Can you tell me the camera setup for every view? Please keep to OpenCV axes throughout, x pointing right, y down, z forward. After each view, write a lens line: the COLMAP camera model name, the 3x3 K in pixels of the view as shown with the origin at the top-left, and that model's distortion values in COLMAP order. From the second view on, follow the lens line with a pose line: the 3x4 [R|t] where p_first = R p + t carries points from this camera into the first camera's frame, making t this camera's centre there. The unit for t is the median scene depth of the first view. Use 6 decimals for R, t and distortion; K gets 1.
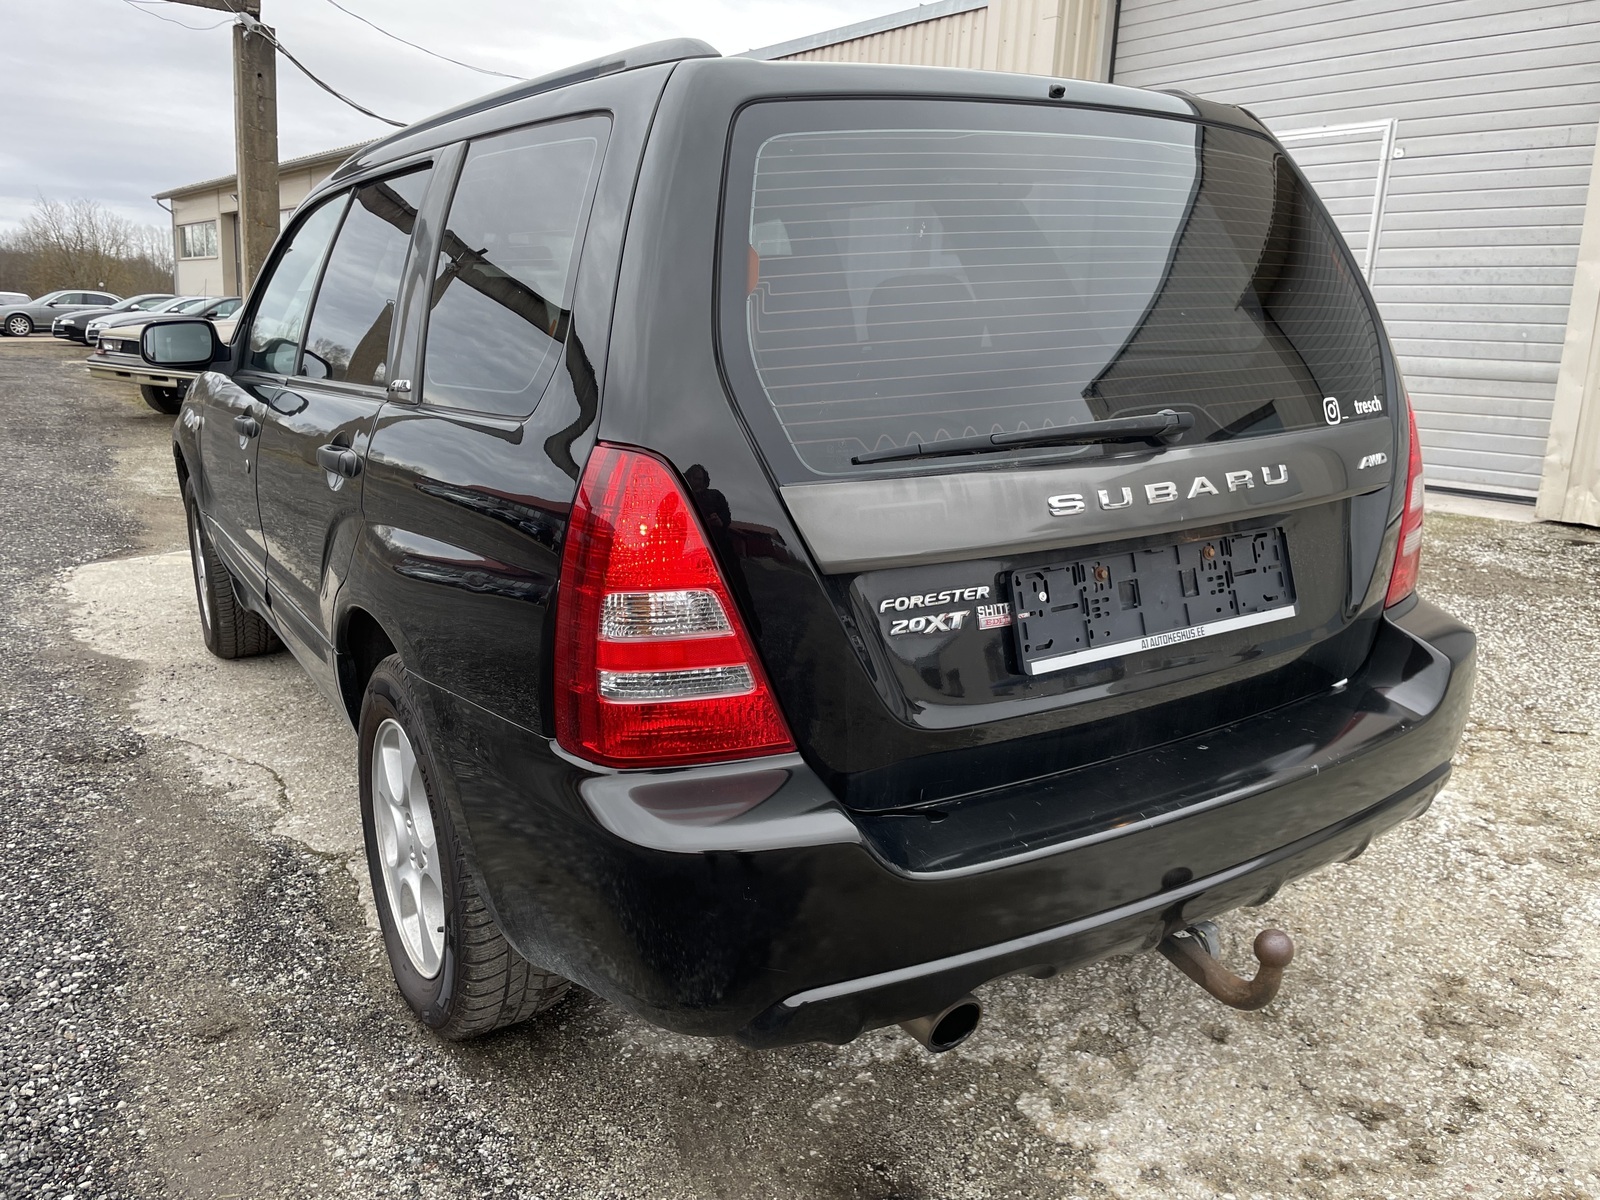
lens RADIAL K [[1210.1, 0, 789.4], [0, 1210.1, 588.6], [0, 0, 1]] dist [0.079076, -0.100574]
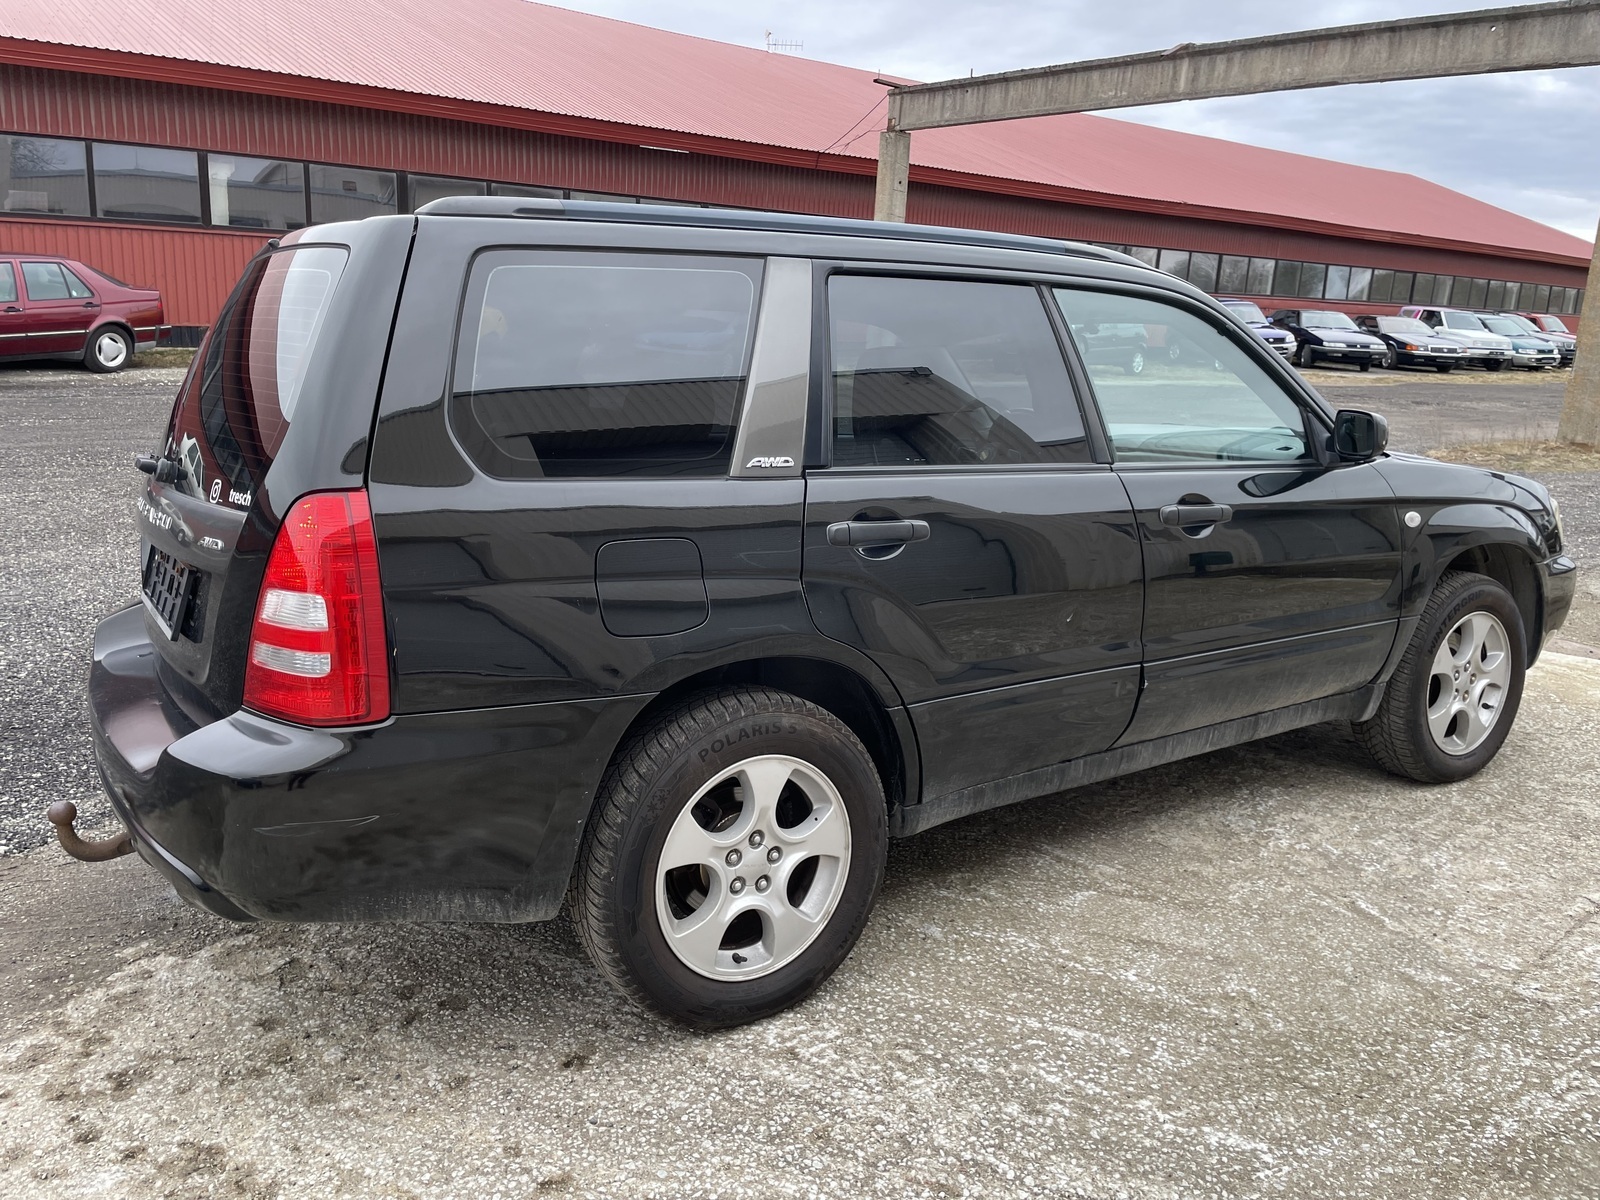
lens RADIAL K [[1210.1, 0, 797.3], [0, 1210.1, 585.5], [0, 0, 1]] dist [0.079076, -0.100574]
pose [[0.030245, 0.188361, -0.981634, 1.668283], [-0.244562, 0.953628, 0.175452, -0.412905], [0.969162, 0.234763, 0.074908, 1.530358]]
